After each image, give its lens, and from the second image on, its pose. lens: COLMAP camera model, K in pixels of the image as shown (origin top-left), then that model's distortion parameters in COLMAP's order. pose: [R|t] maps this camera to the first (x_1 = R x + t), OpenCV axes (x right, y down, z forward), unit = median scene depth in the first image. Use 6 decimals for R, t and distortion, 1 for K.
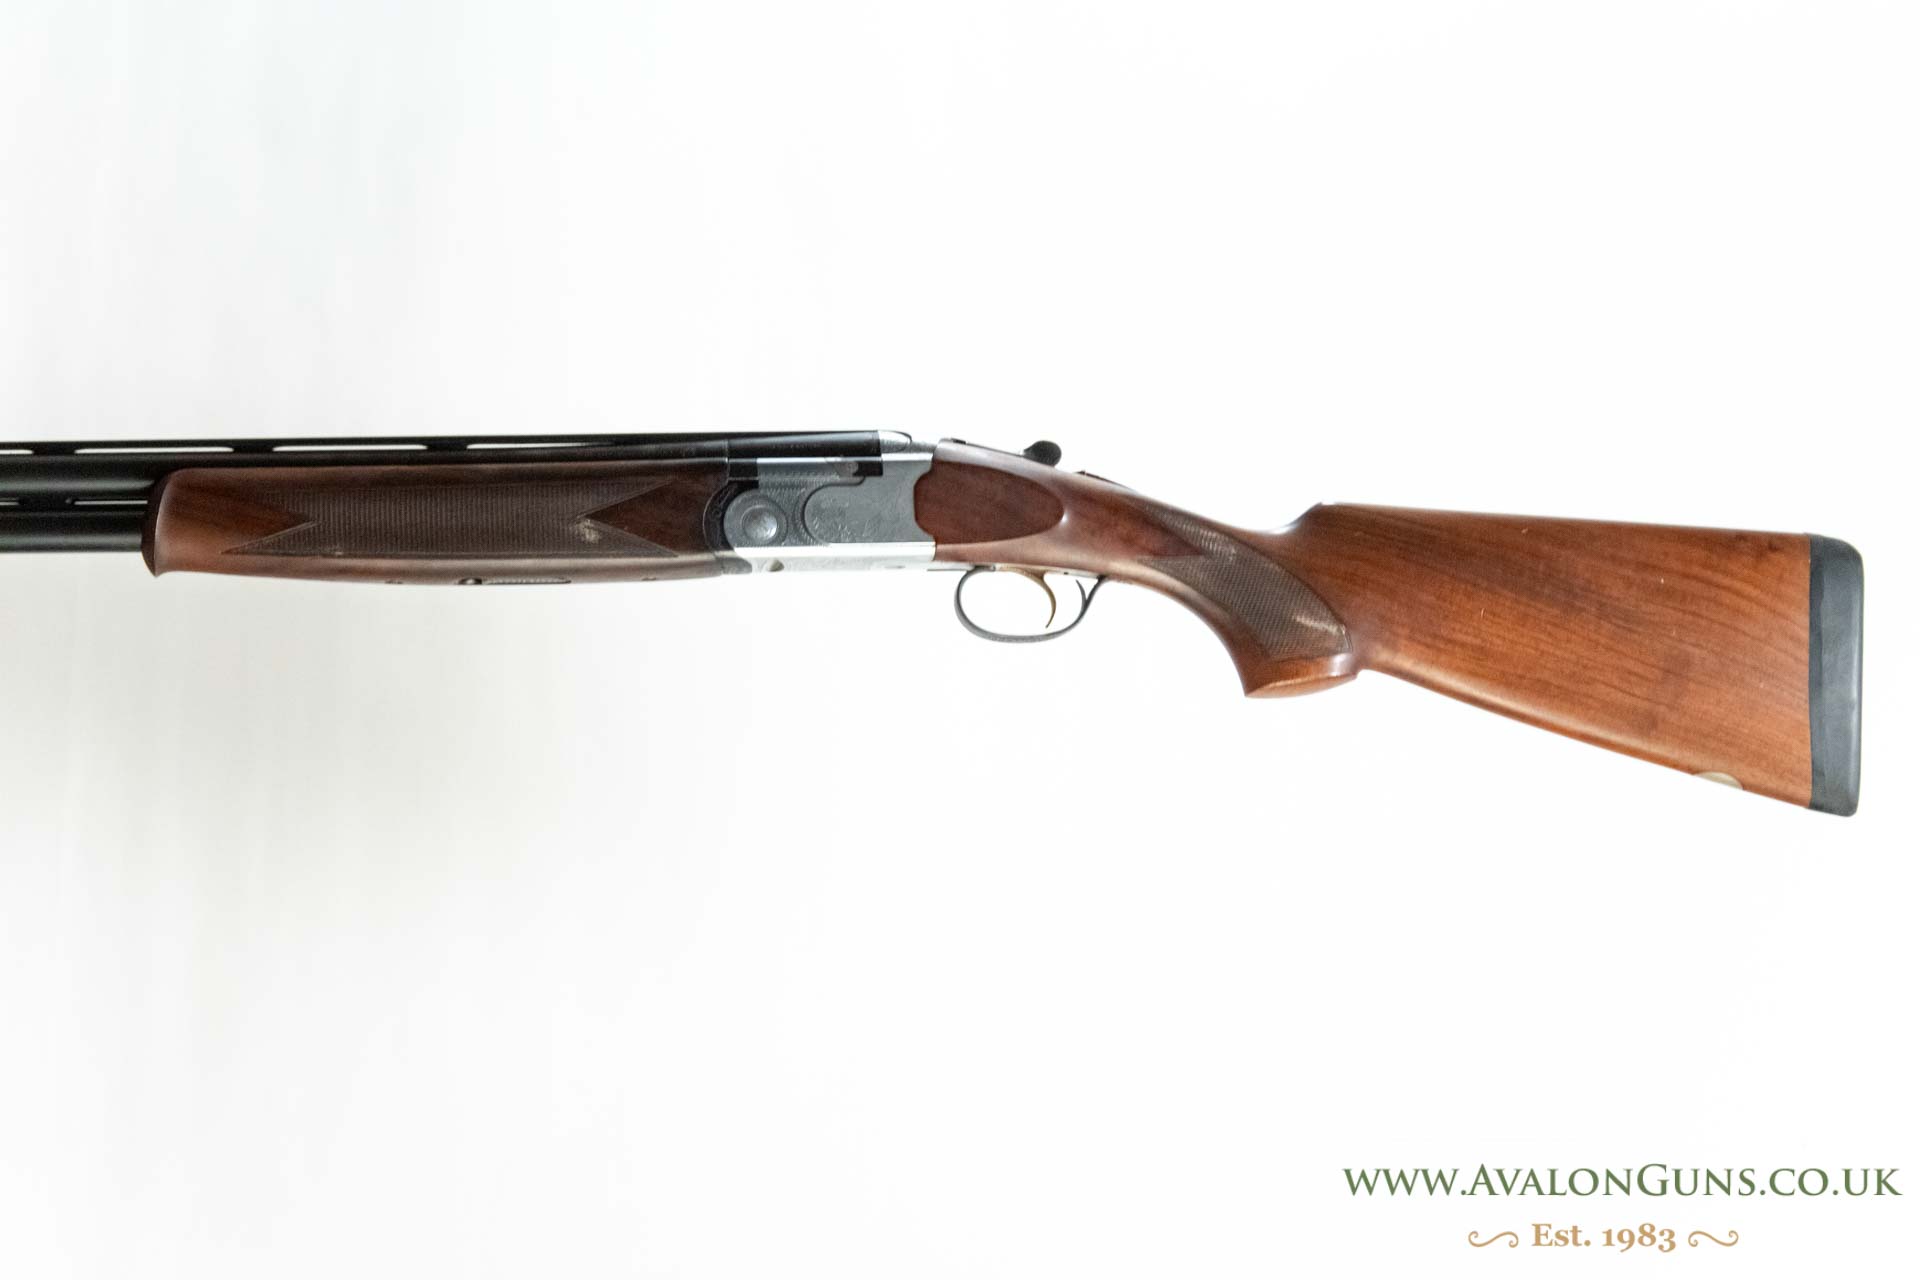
lens RADIAL K [[4947.9, 0, 960.0], [0, 4947.9, 640.0], [0, 0, 1]] dist [0.062093, 0.256758]
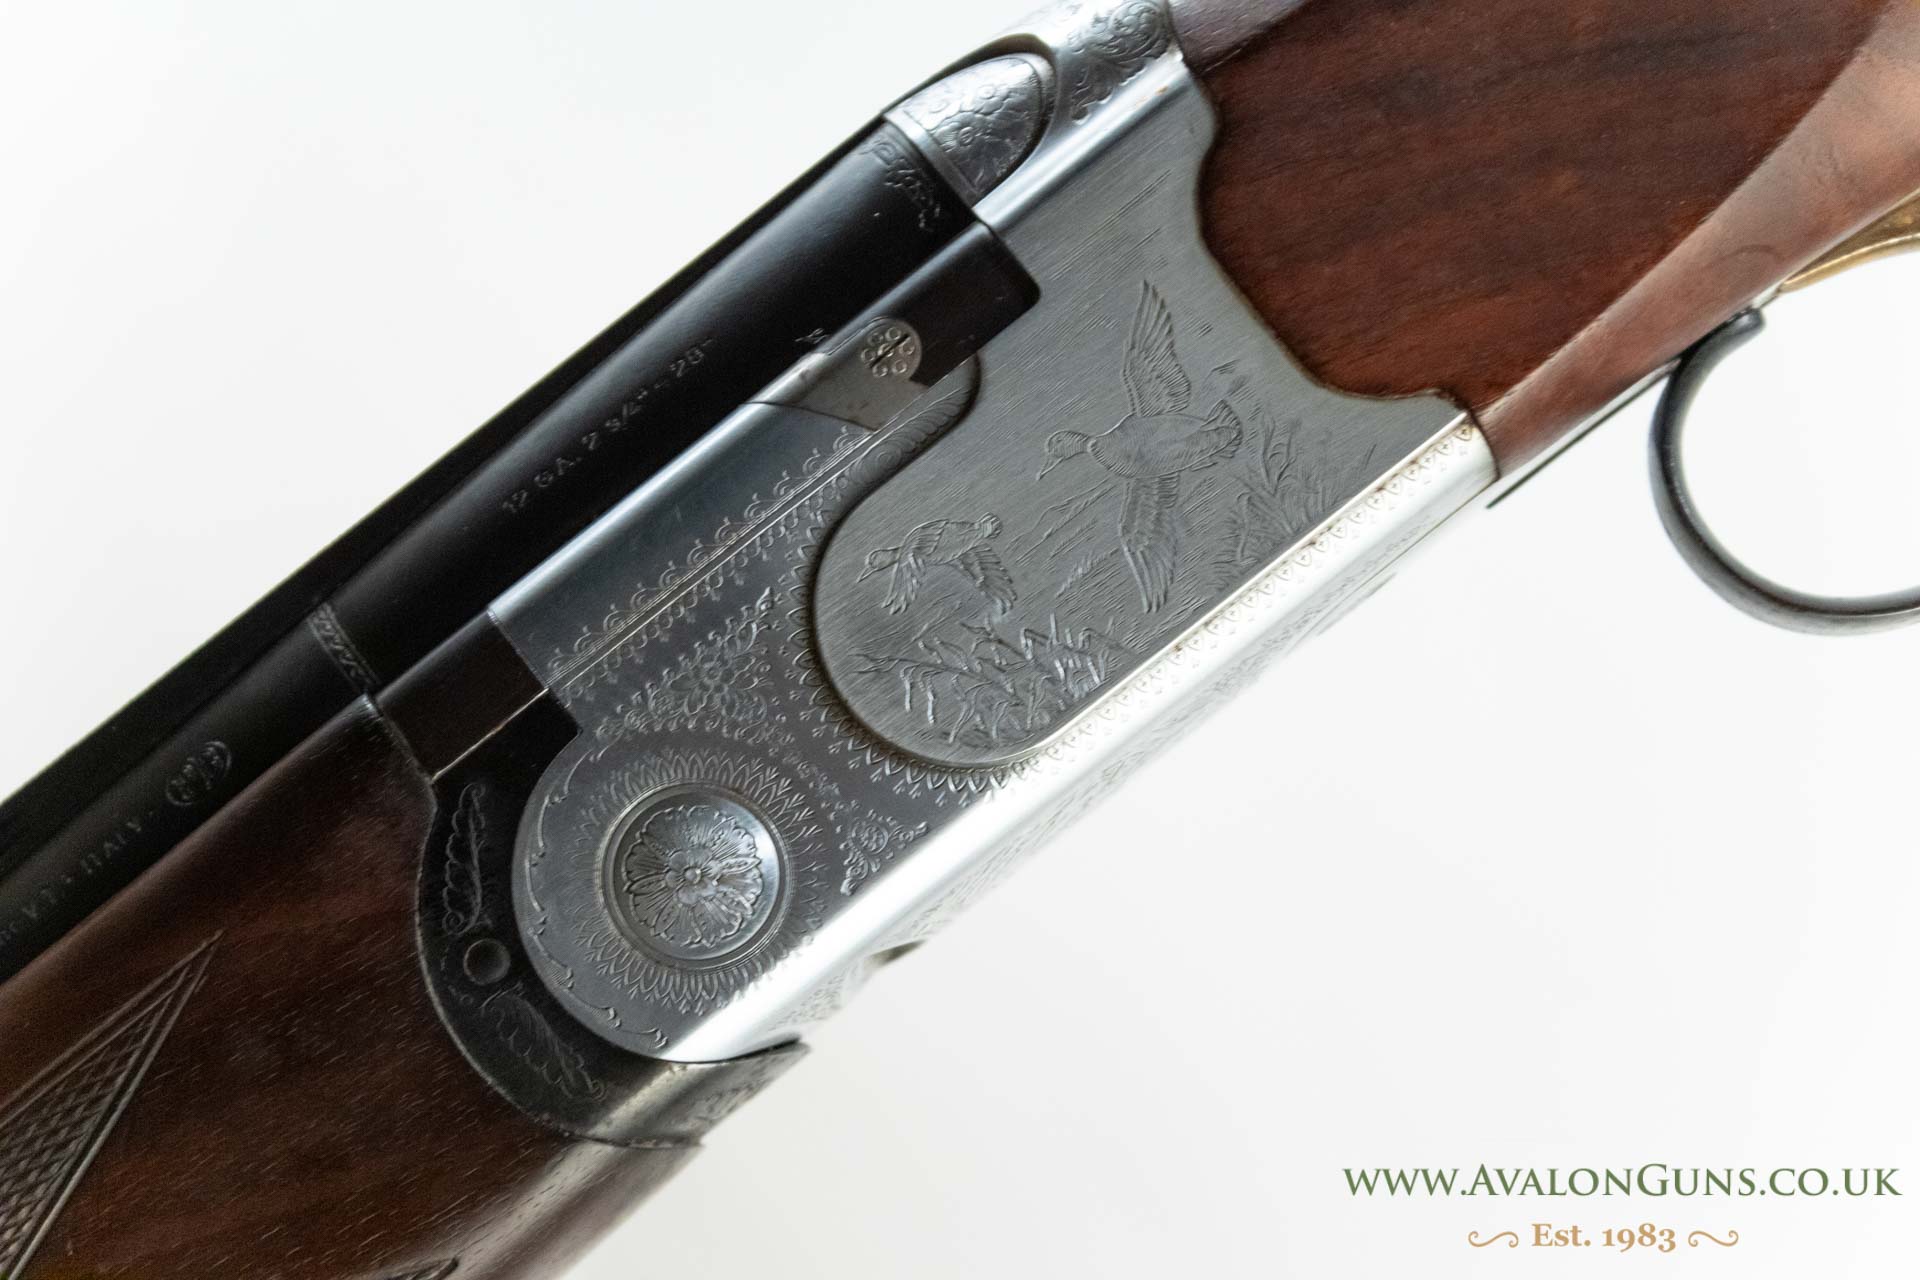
lens RADIAL K [[4947.9, 0, 960.0], [0, 4947.9, 640.0], [0, 0, 1]] dist [0.062093, 0.256758]
pose [[0.795748, -0.601244, -0.072745, -0.012158], [0.604959, 0.794760, 0.048804, -0.033864], [0.028472, -0.082843, 0.996156, 0.804410]]
